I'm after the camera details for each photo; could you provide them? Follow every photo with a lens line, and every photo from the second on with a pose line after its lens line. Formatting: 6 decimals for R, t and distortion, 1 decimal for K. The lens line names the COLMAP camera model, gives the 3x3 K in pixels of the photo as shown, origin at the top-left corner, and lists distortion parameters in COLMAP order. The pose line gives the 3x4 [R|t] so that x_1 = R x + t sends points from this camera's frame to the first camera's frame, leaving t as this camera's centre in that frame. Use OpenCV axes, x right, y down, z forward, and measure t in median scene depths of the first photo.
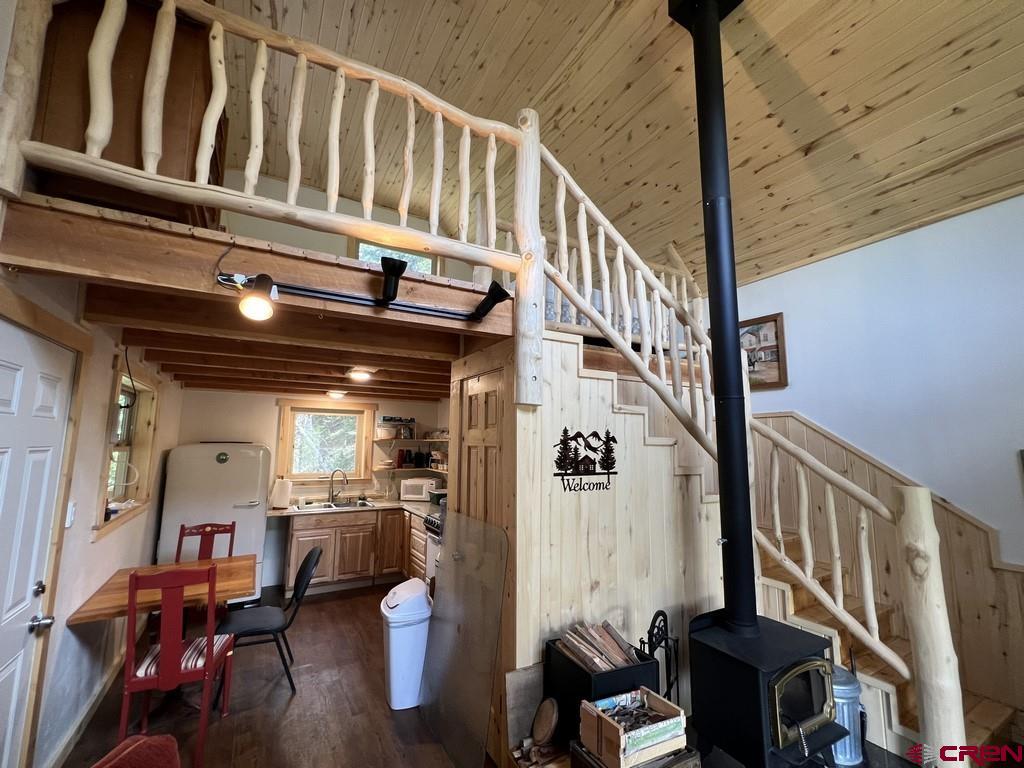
lens RADIAL K [[434.2, 0, 510.3], [0, 434.2, 385.4], [0, 0, 1]] dist [-0.002656, 0.000999]
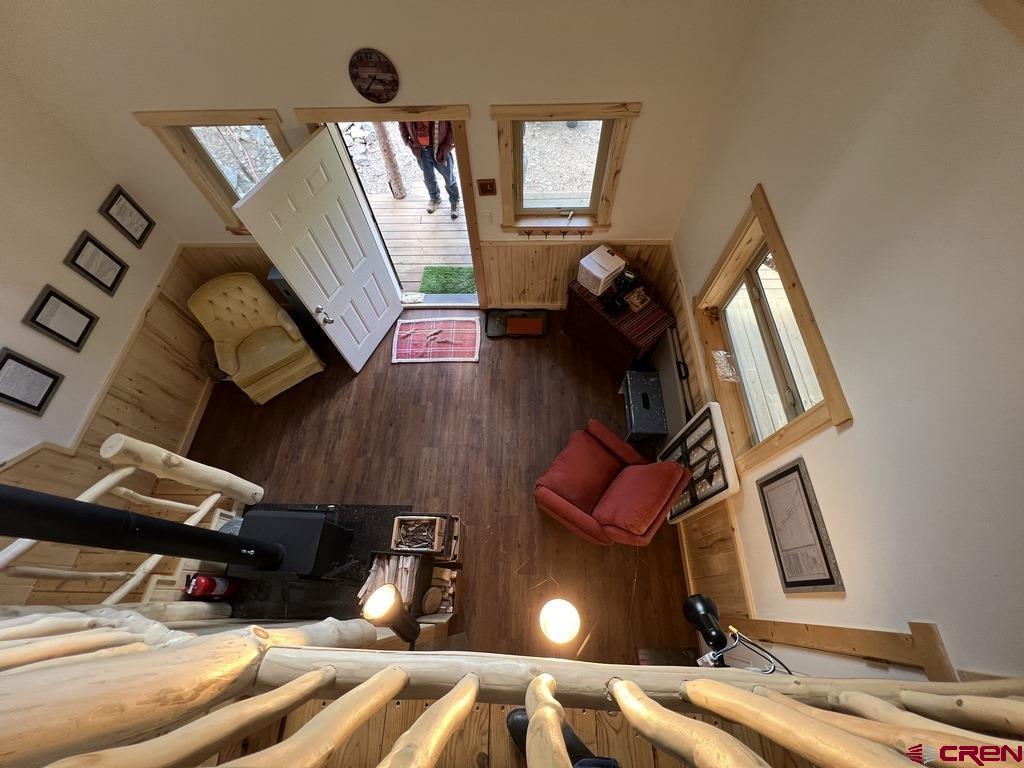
lens RADIAL K [[412.1, 0, 511.1], [0, 412.1, 385.9], [0, 0, 1]] dist [-0.000429, 0.000138]
pose [[-0.855808, -0.448731, 0.257358, -0.129636], [-0.040809, 0.554525, 0.831166, -0.590220], [-0.515682, 0.700816, -0.492879, 0.665262]]
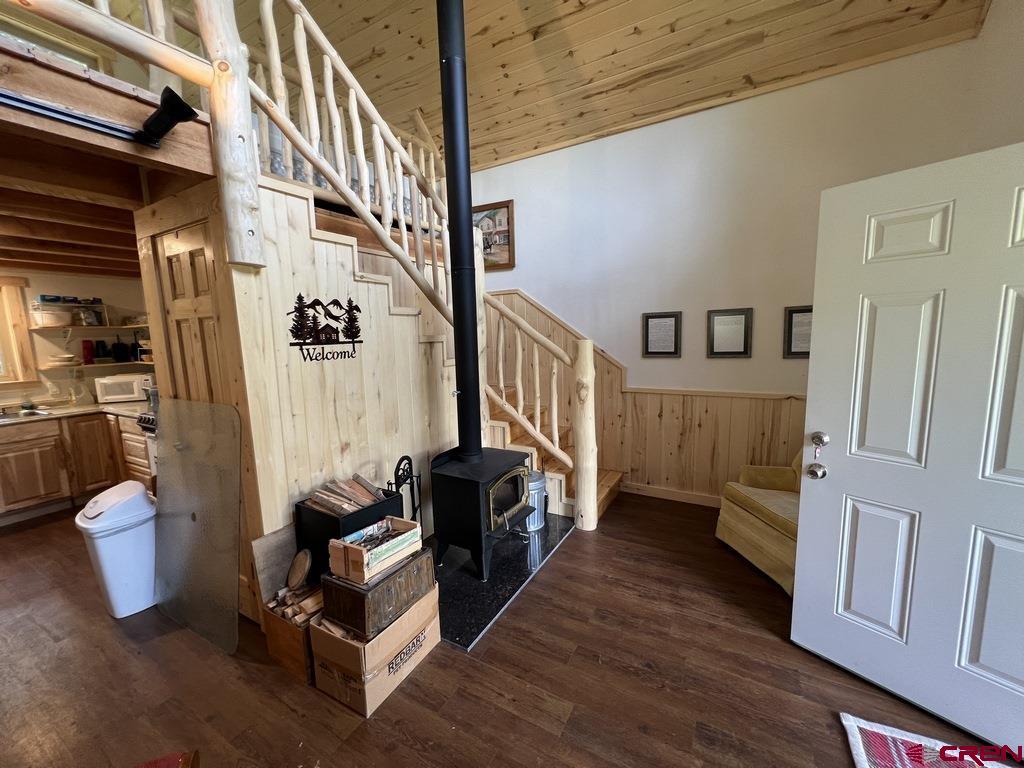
lens RADIAL K [[412.1, 0, 512.0], [0, 412.1, 386.4], [0, 0, 1]] dist [-0.000429, 0.000138]
pose [[0.860817, -0.101170, 0.498758, 0.045426], [-0.030428, 0.968056, 0.248880, 0.042992], [-0.508005, -0.229416, 0.830241, -0.005636]]
